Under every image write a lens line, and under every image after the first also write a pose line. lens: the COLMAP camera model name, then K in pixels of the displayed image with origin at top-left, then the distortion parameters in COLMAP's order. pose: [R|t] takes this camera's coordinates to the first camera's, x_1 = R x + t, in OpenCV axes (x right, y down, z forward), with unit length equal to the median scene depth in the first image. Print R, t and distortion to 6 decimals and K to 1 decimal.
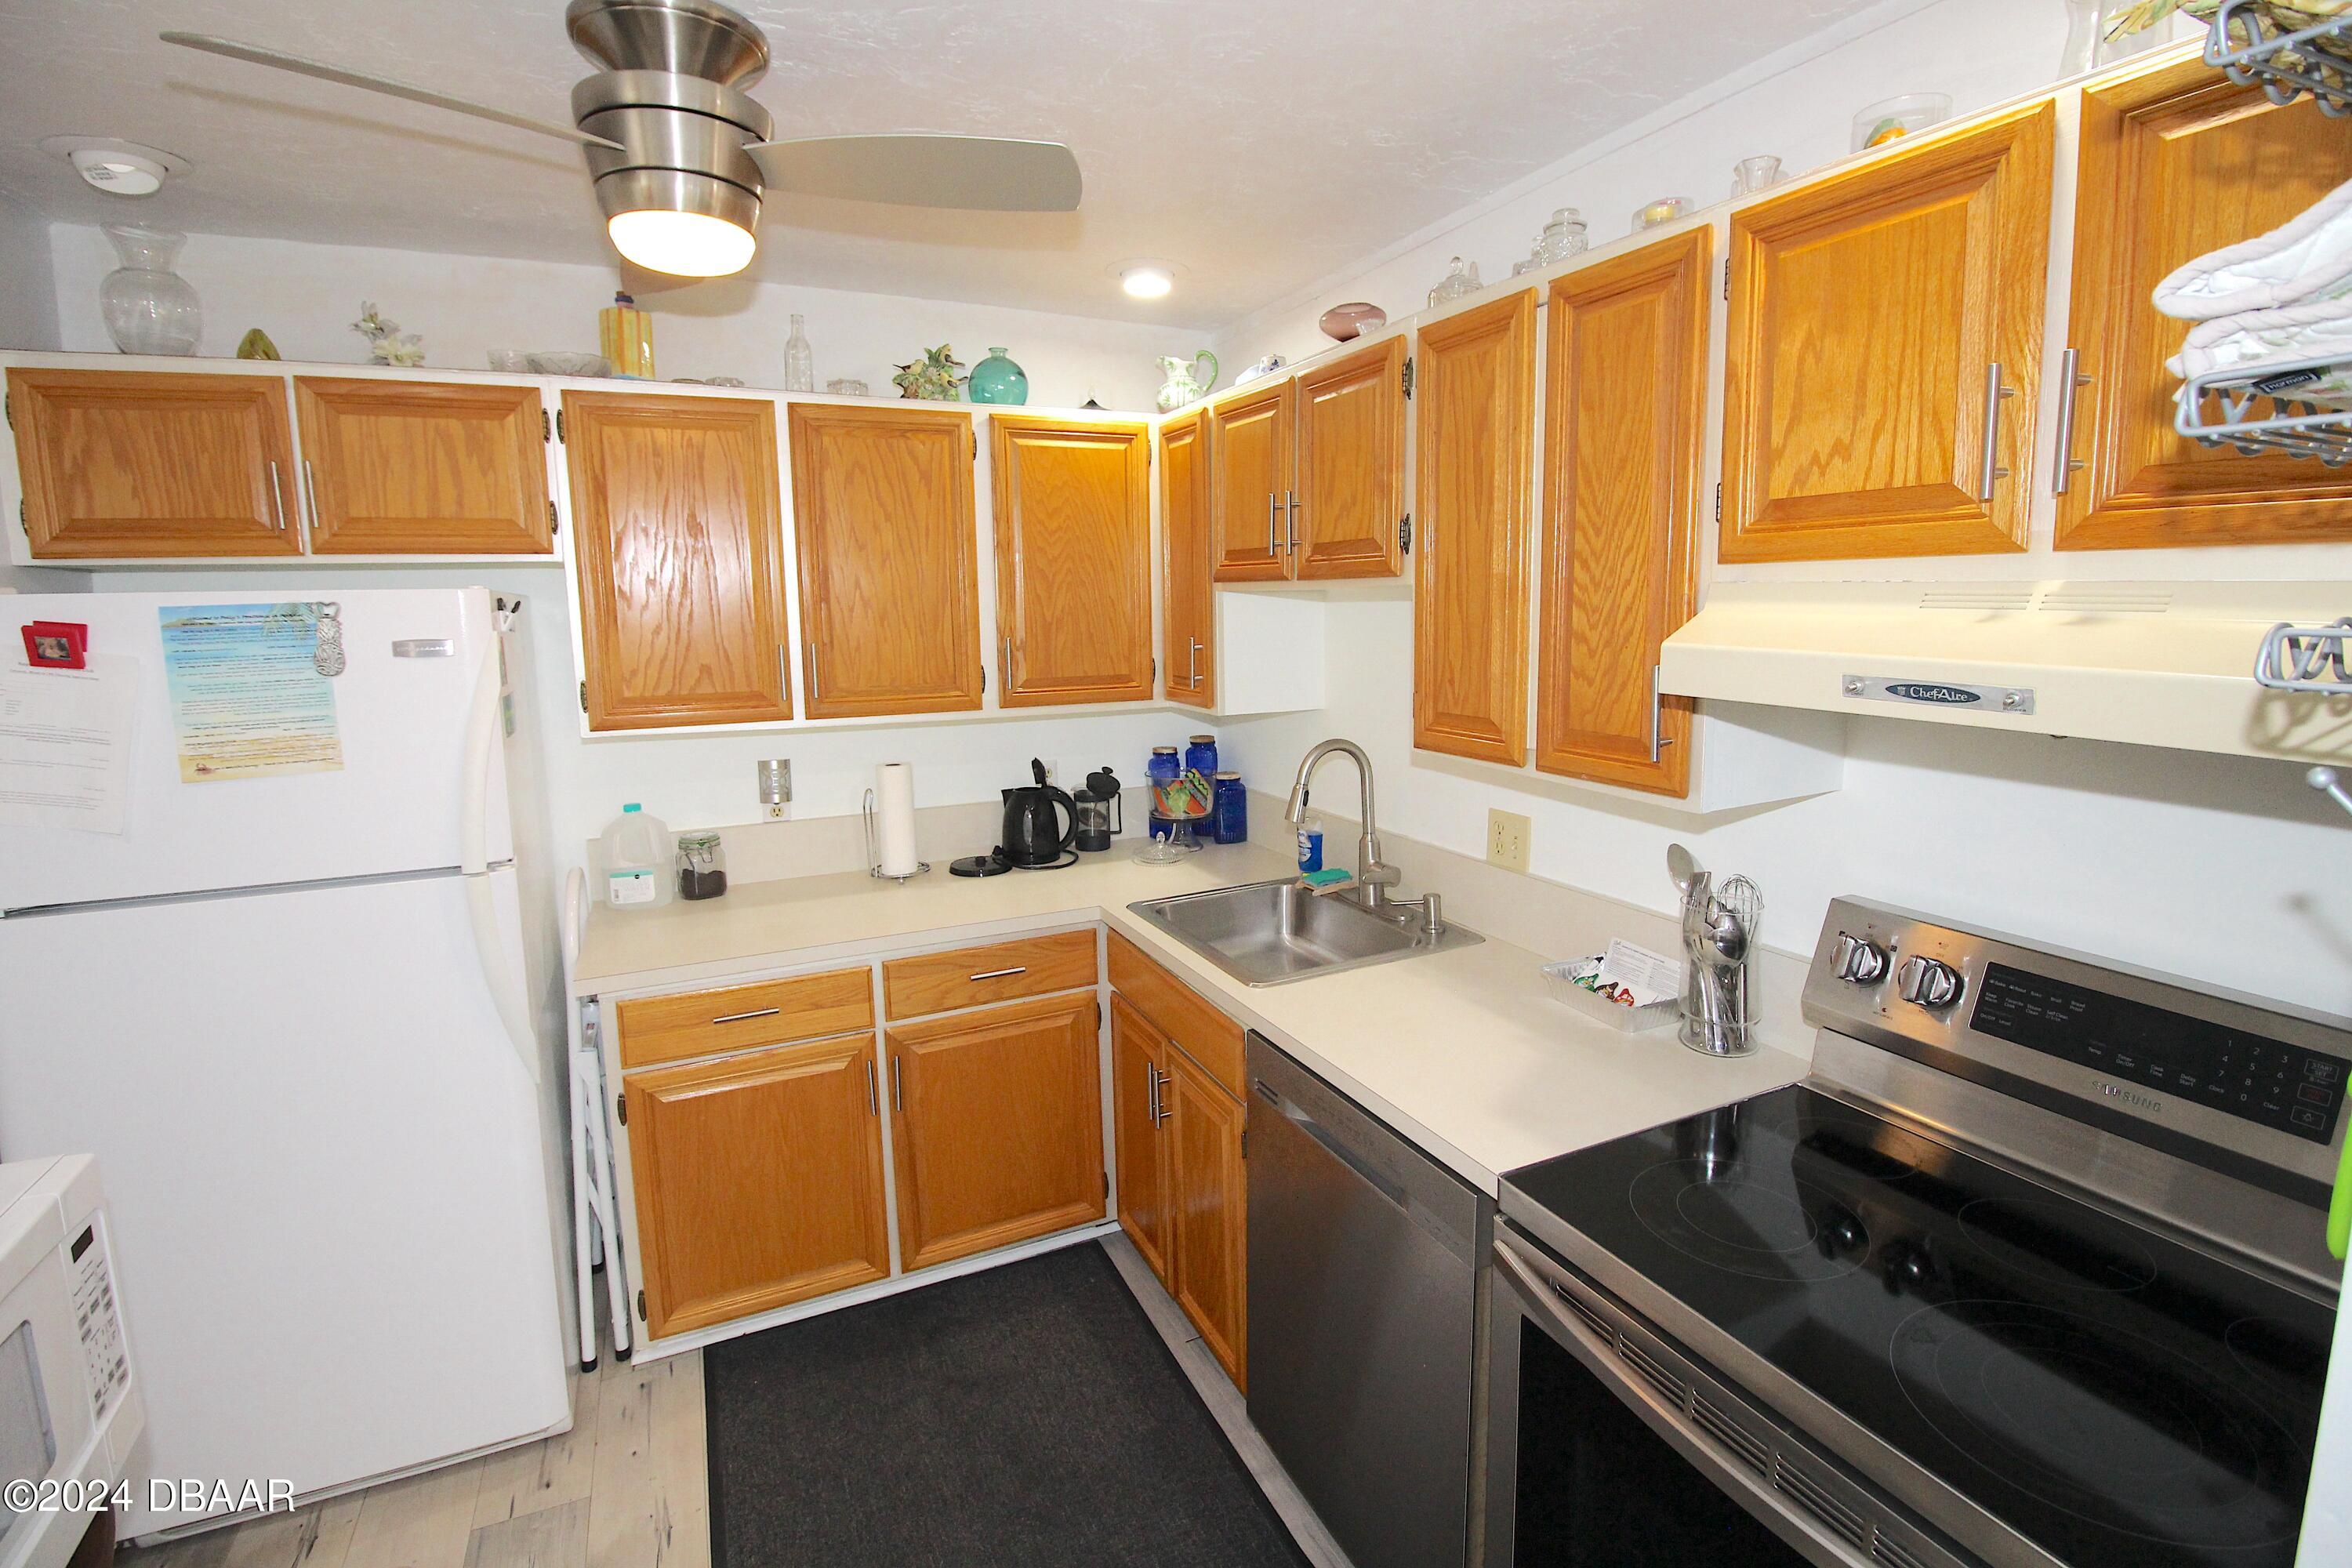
lens RADIAL K [[1085.2, 0, 1161.6], [0, 1085.2, 746.6], [0, 0, 1]] dist [0.001029, -0.014408]
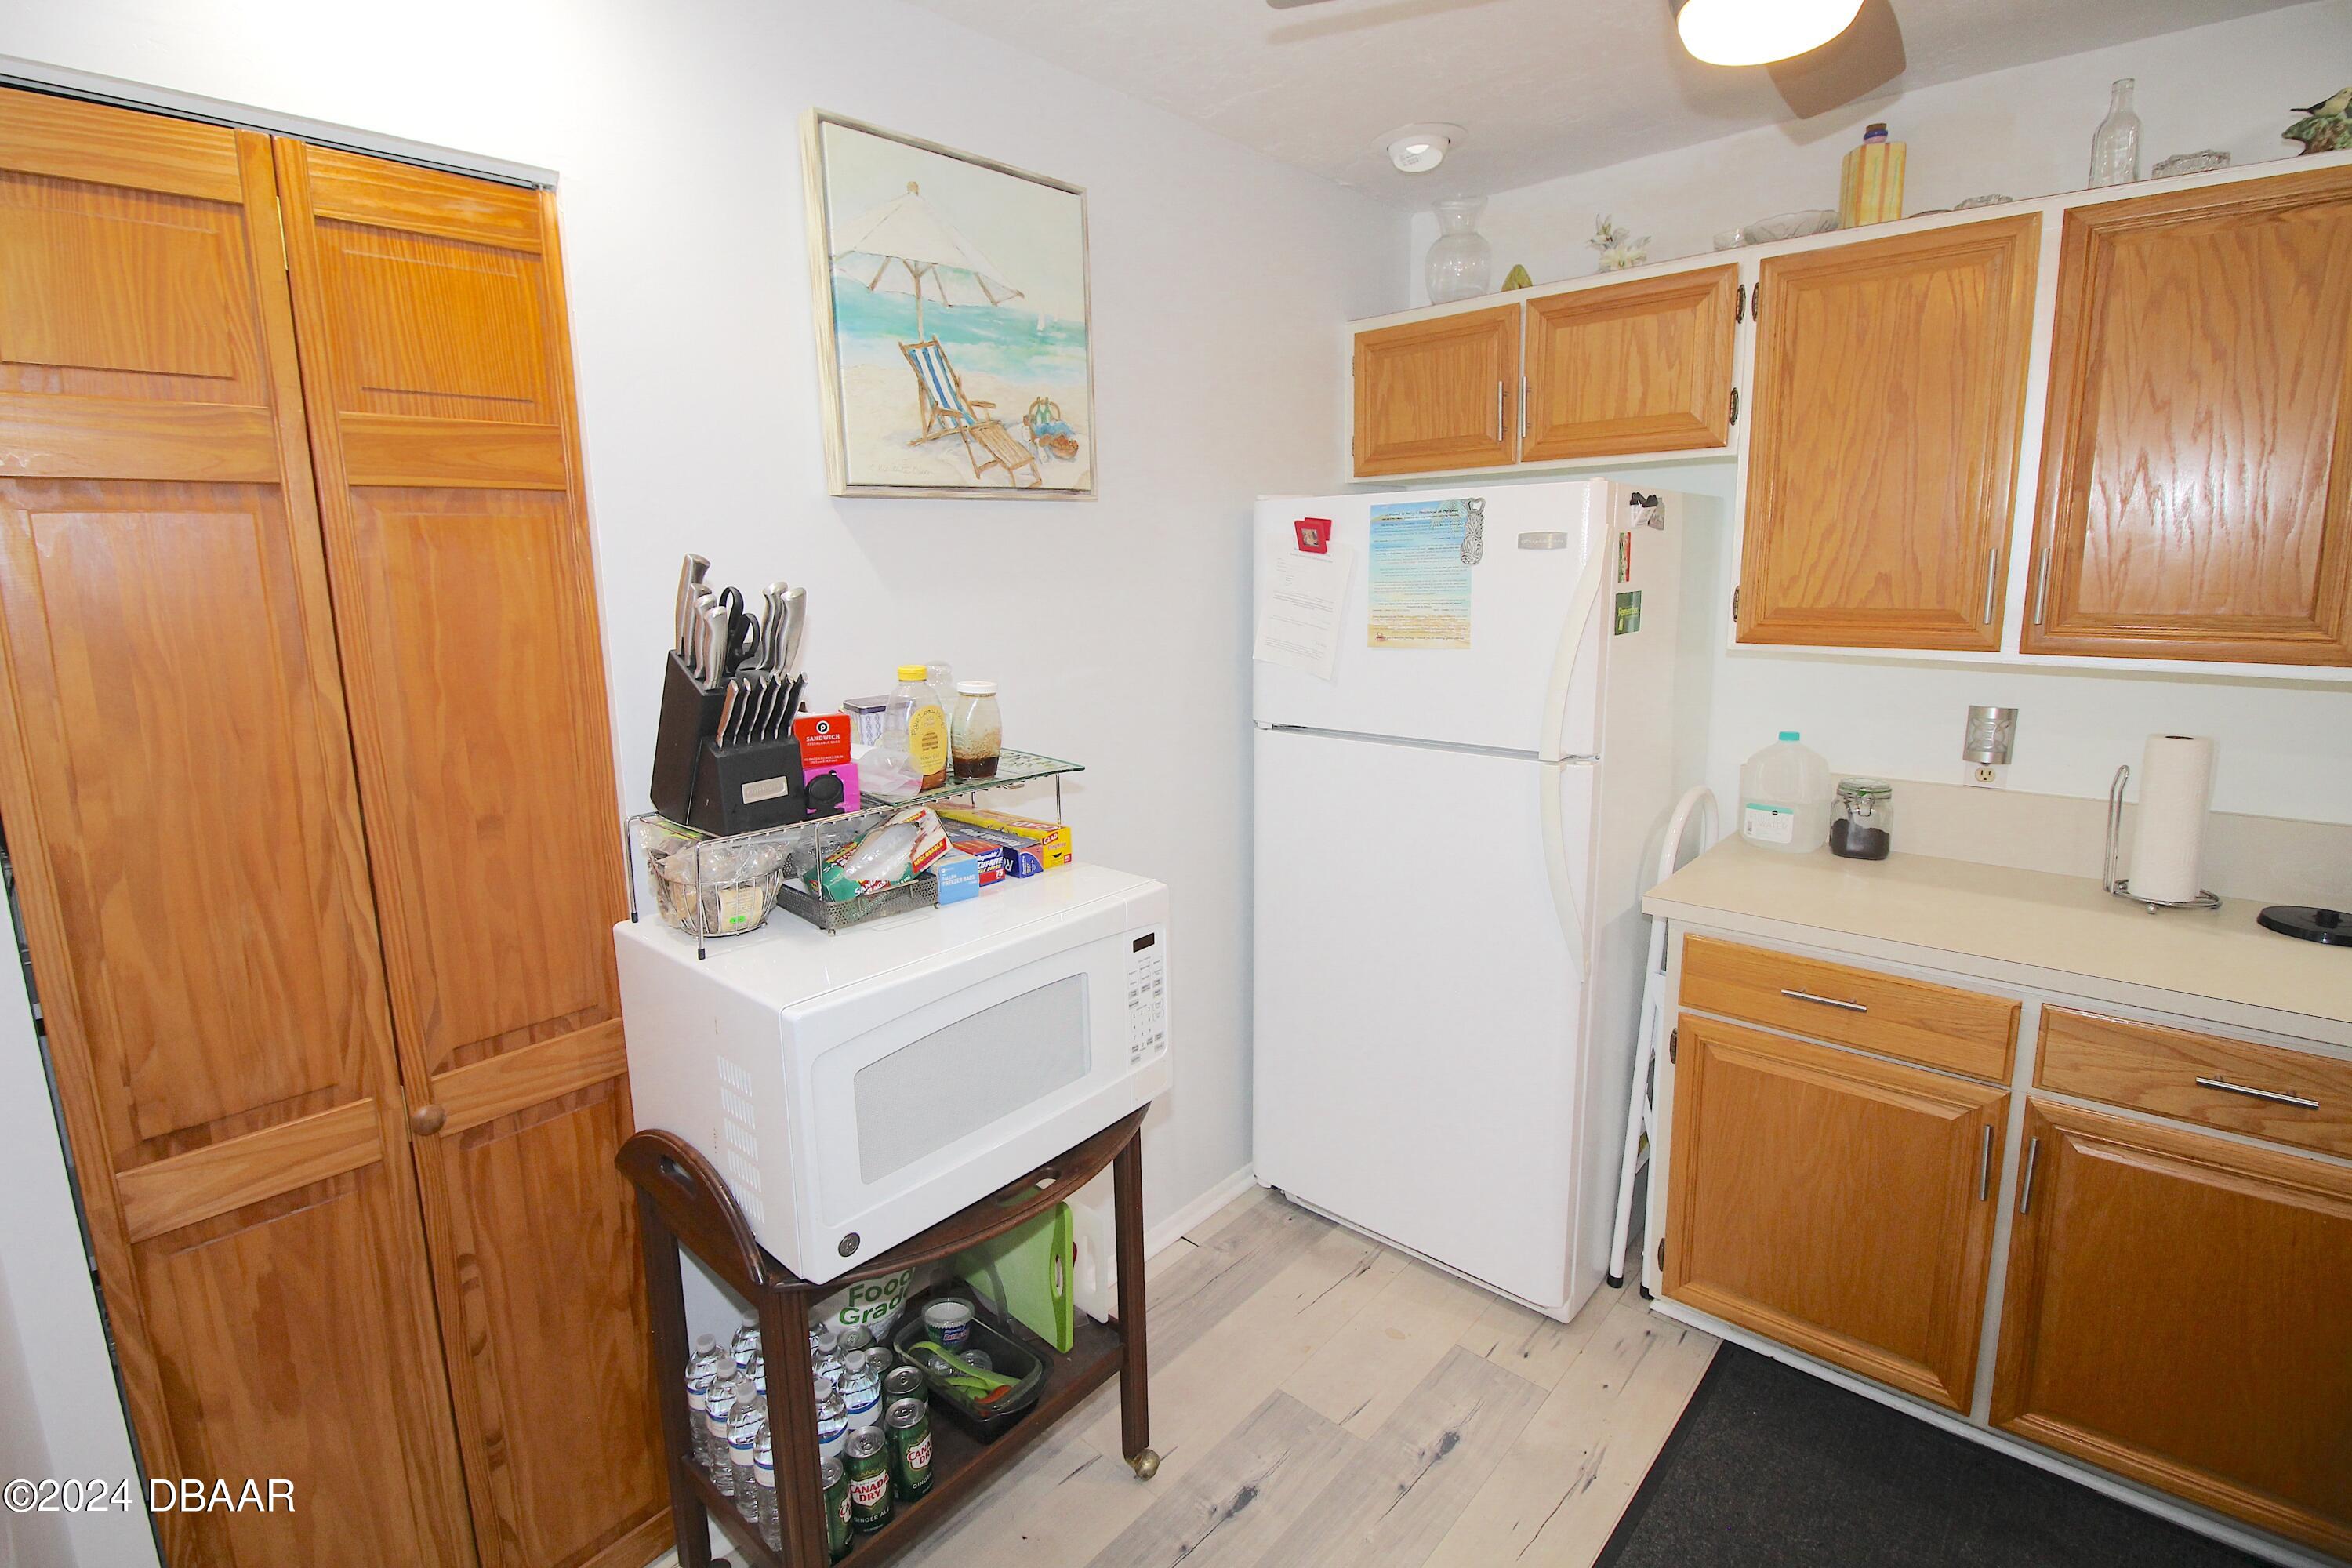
lens RADIAL K [[1085.2, 0, 1161.6], [0, 1085.2, 746.6], [0, 0, 1]] dist [0.001029, -0.014408]
pose [[0.396341, 0.163160, -0.903489, 0.123684], [-0.112289, 0.985309, 0.128677, 0.009470], [0.911211, 0.050452, 0.408840, 0.194281]]
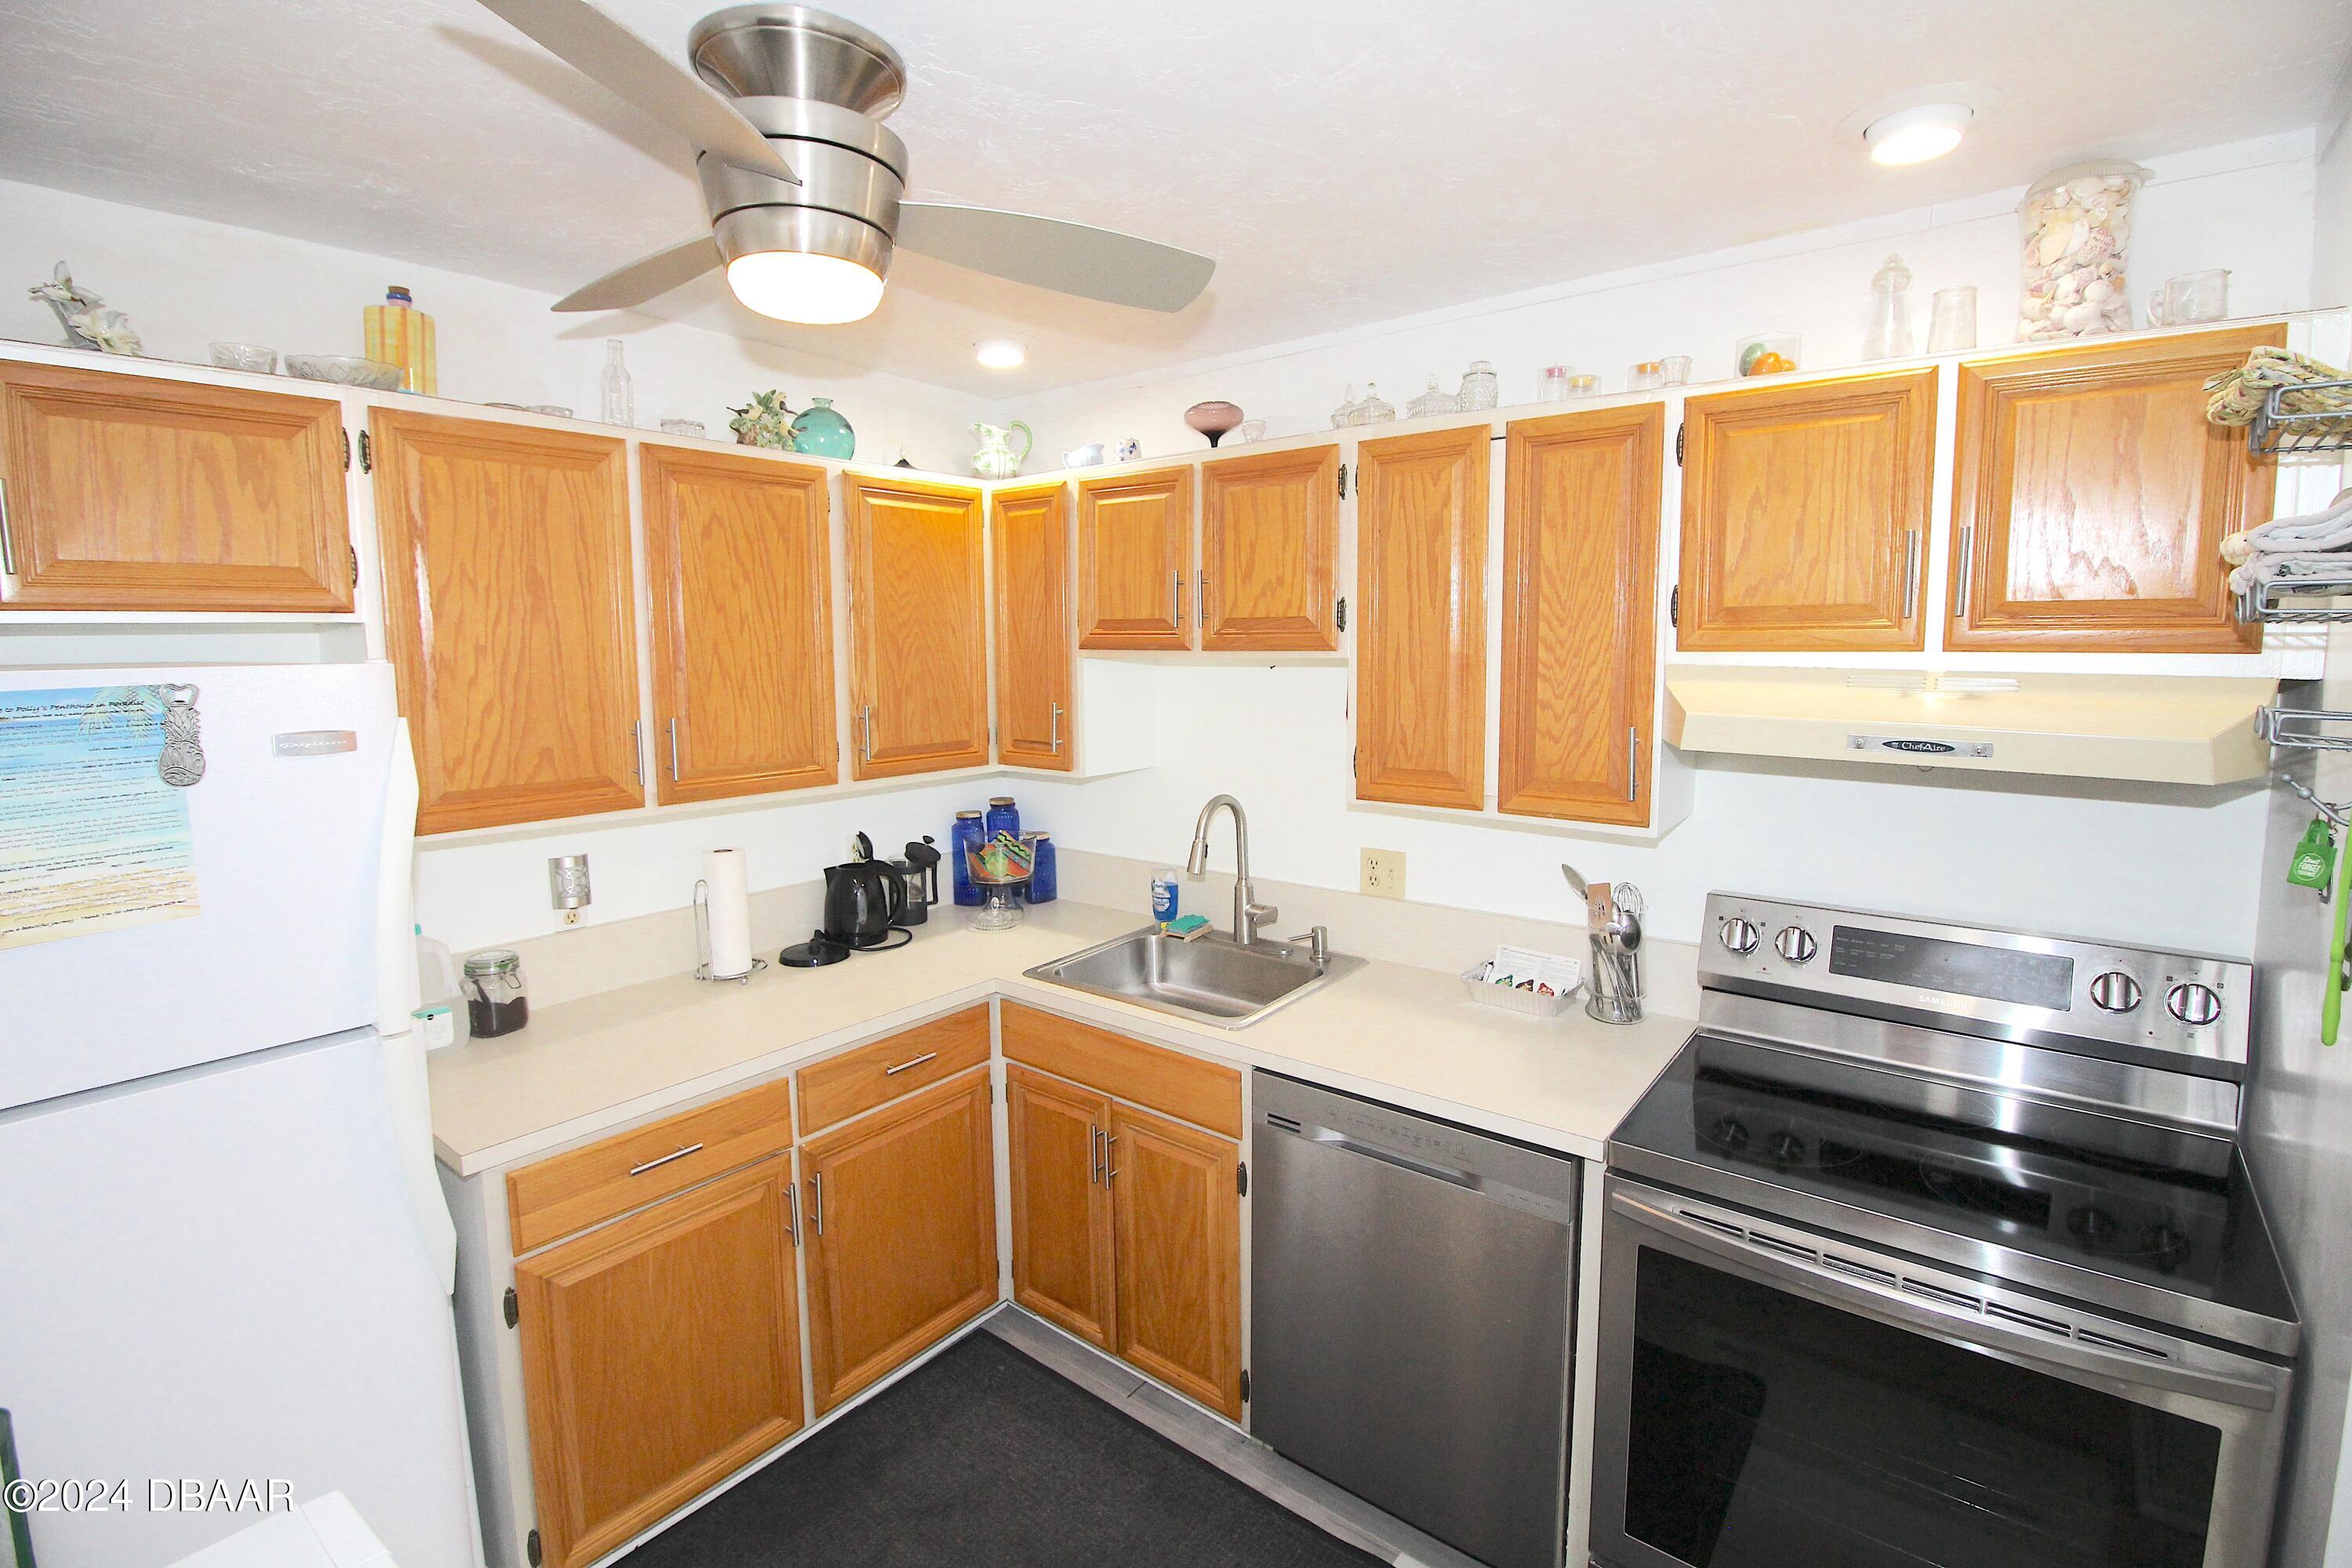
lens RADIAL K [[1089.9, 0, 1161.1], [0, 1089.9, 750.9], [0, 0, 1]] dist [0.001555, -0.014494]
pose [[0.893565, -0.037441, 0.447369, -0.393124], [0.054974, 0.998142, -0.026267, -0.026429], [-0.445554, 0.048065, 0.893964, 0.048524]]
